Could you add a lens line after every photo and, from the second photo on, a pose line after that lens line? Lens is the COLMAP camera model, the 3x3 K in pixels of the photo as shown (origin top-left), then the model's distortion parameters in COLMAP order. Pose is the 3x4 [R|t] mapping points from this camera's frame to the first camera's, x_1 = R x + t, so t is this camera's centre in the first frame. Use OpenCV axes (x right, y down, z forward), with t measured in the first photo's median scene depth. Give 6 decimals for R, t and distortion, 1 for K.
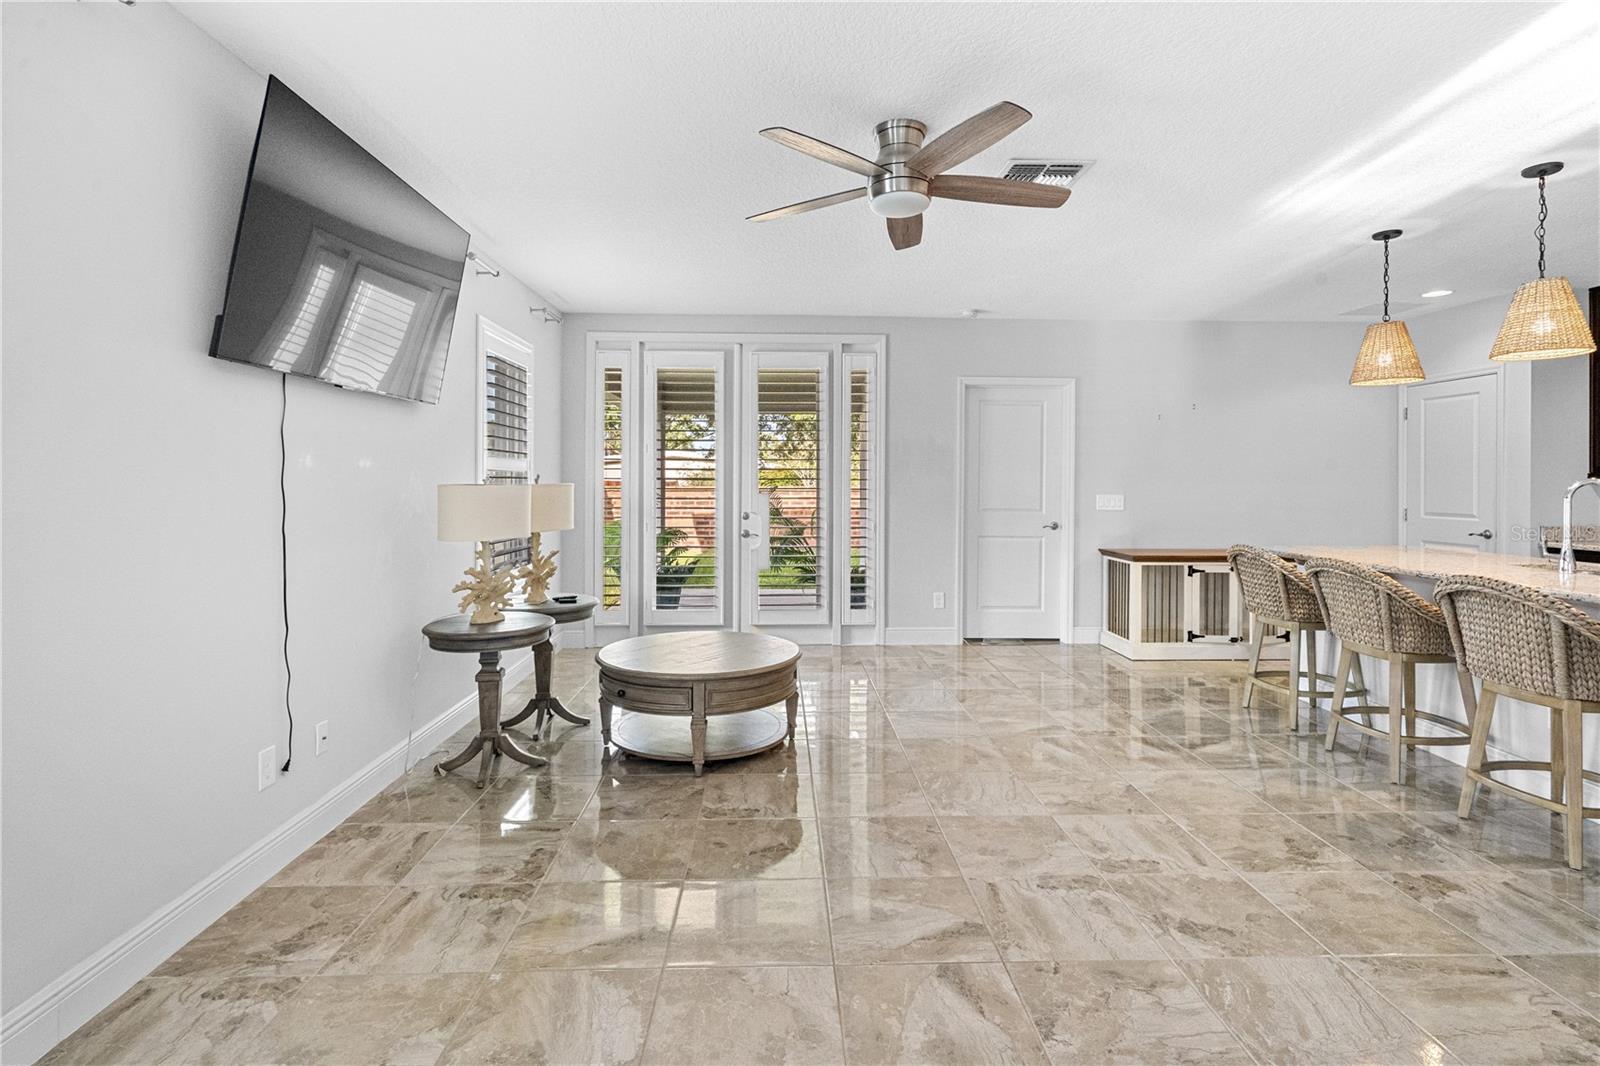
lens RADIAL K [[766.2, 0, 798.4], [0, 766.2, 483.4], [0, 0, 1]] dist [0.002590, 0.000187]
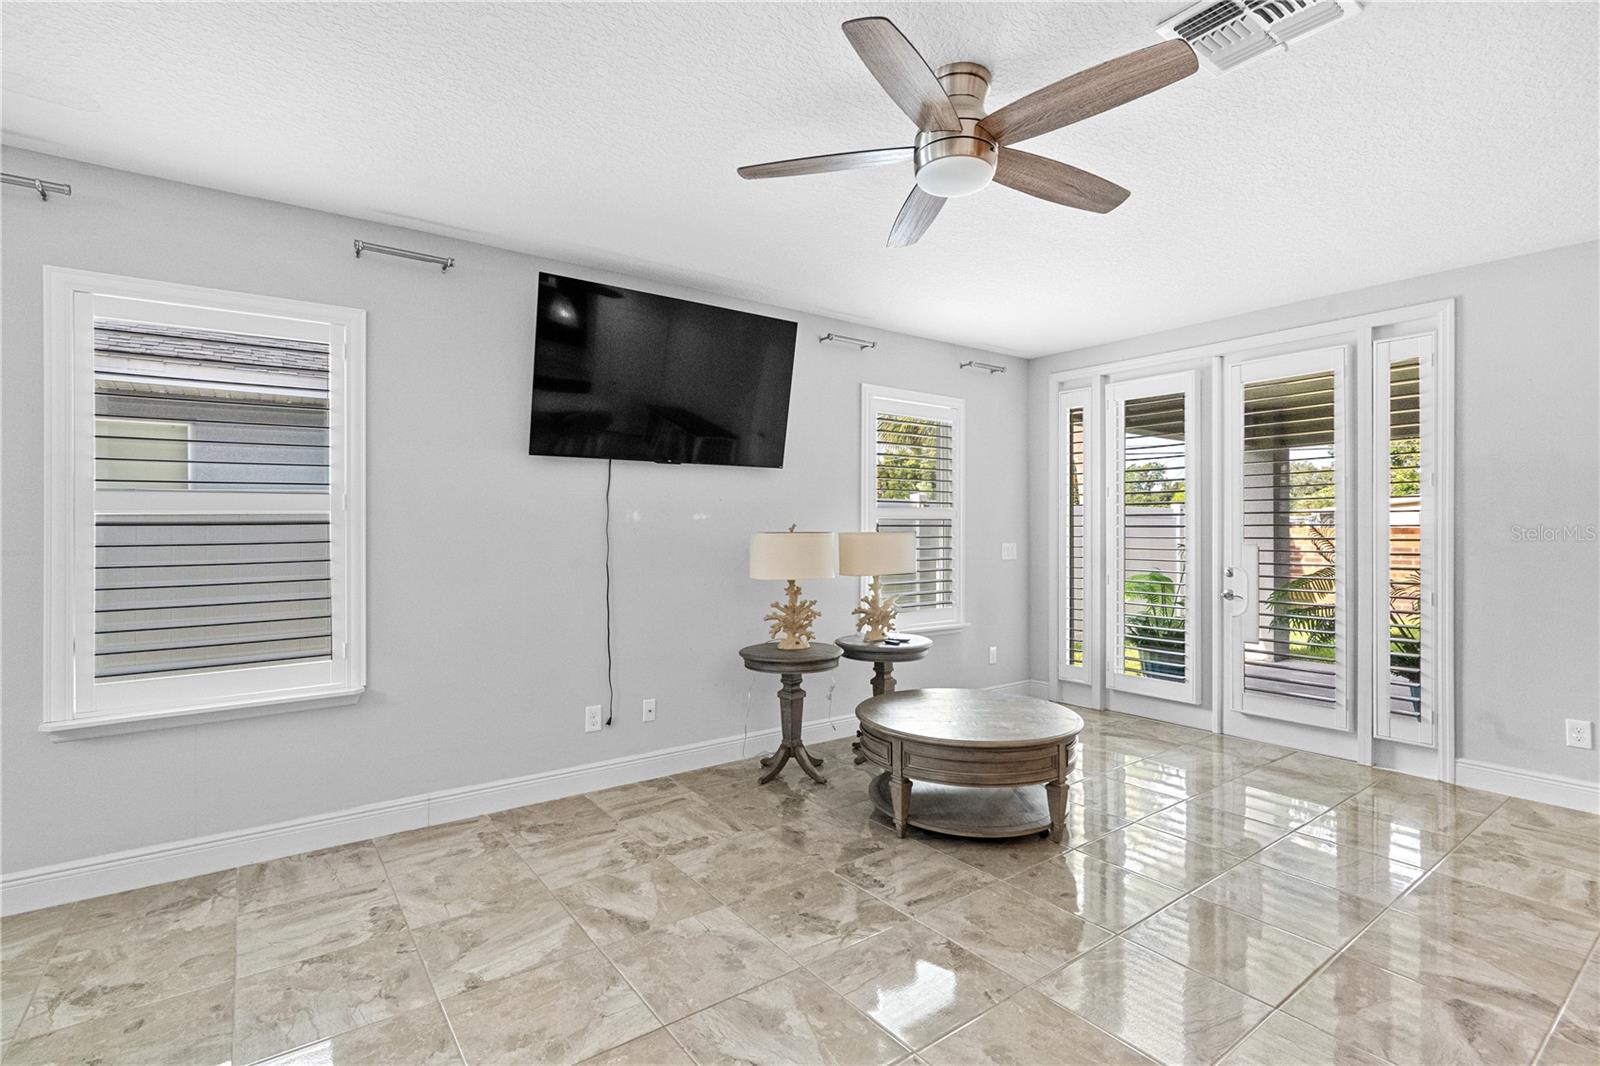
lens RADIAL K [[745.5, 0, 800.0], [0, 745.5, 533.0], [0, 0, 1]] dist [-0.010507, 0.001099]
pose [[0.575529, 0.001614, -0.817779, 0.413585], [0.000826, 0.999996, 0.002554, -0.000627], [0.817781, -0.002145, 0.575526, 0.268998]]
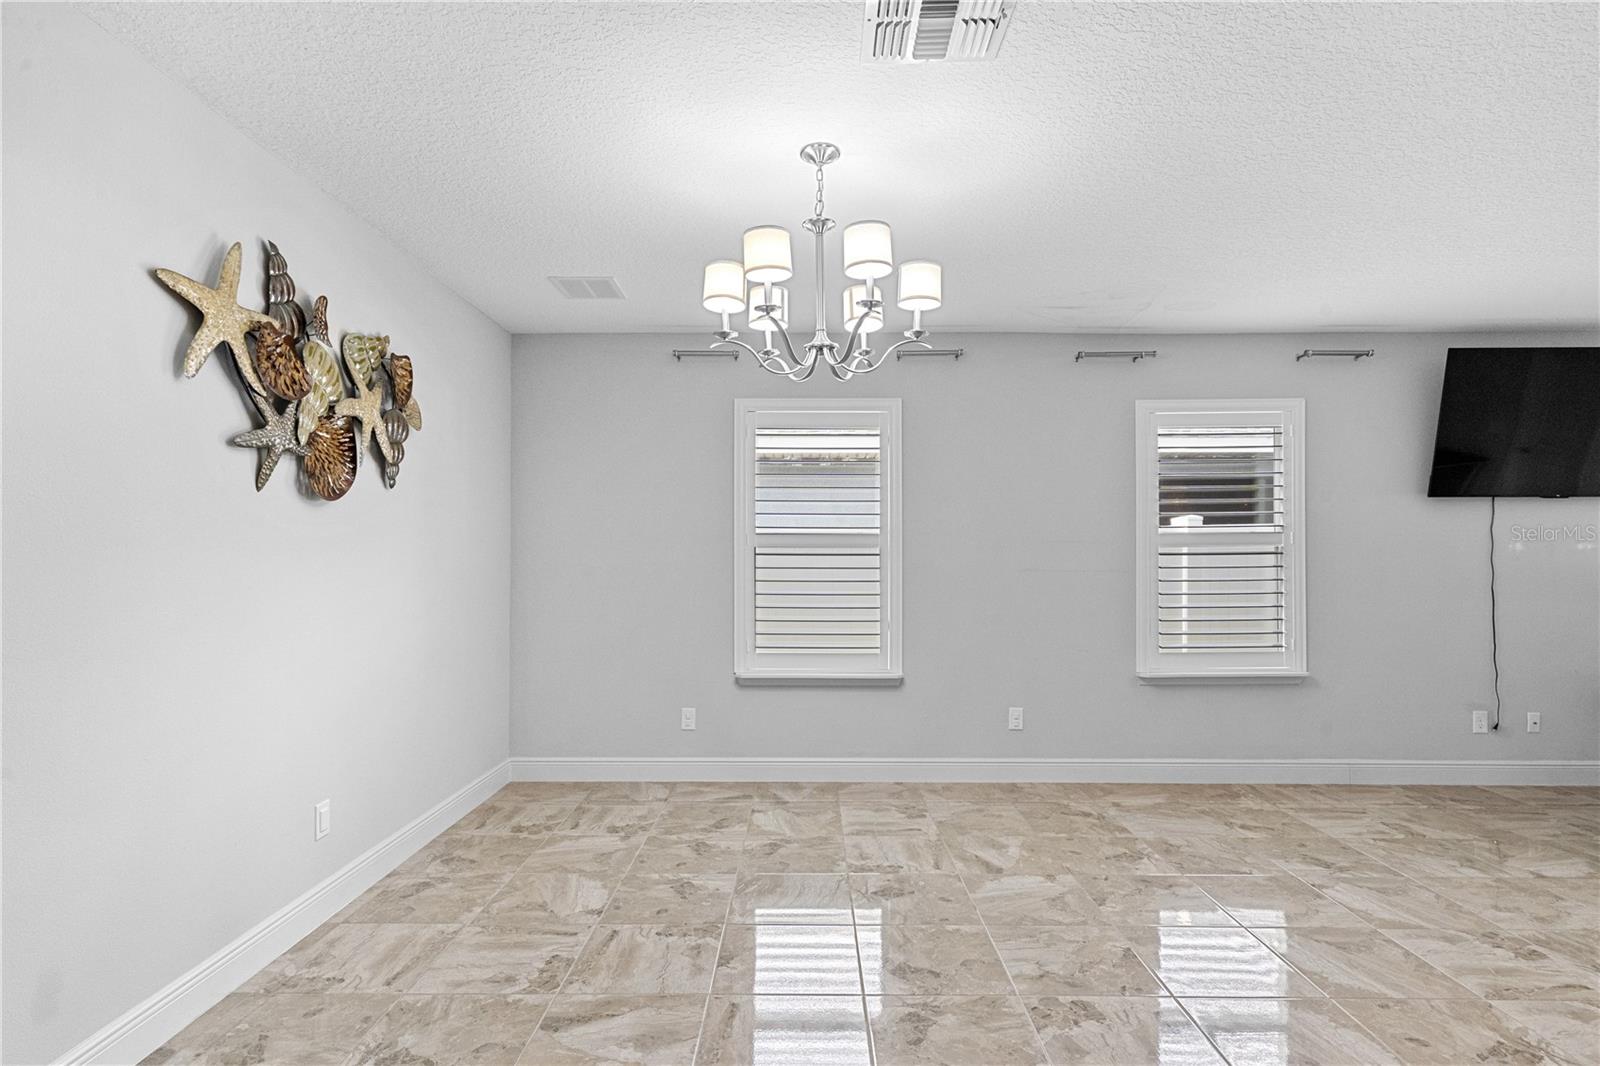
lens RADIAL K [[793.0, 0, 795.5], [0, 793.0, 558.1], [0, 0, 1]] dist [0.001405, -0.000377]
pose [[-0.043440, -0.004336, -0.999047, 0.658649], [0.000039, 0.999991, -0.004342, 0.001237], [0.999056, -0.000227, -0.043440, -0.267837]]
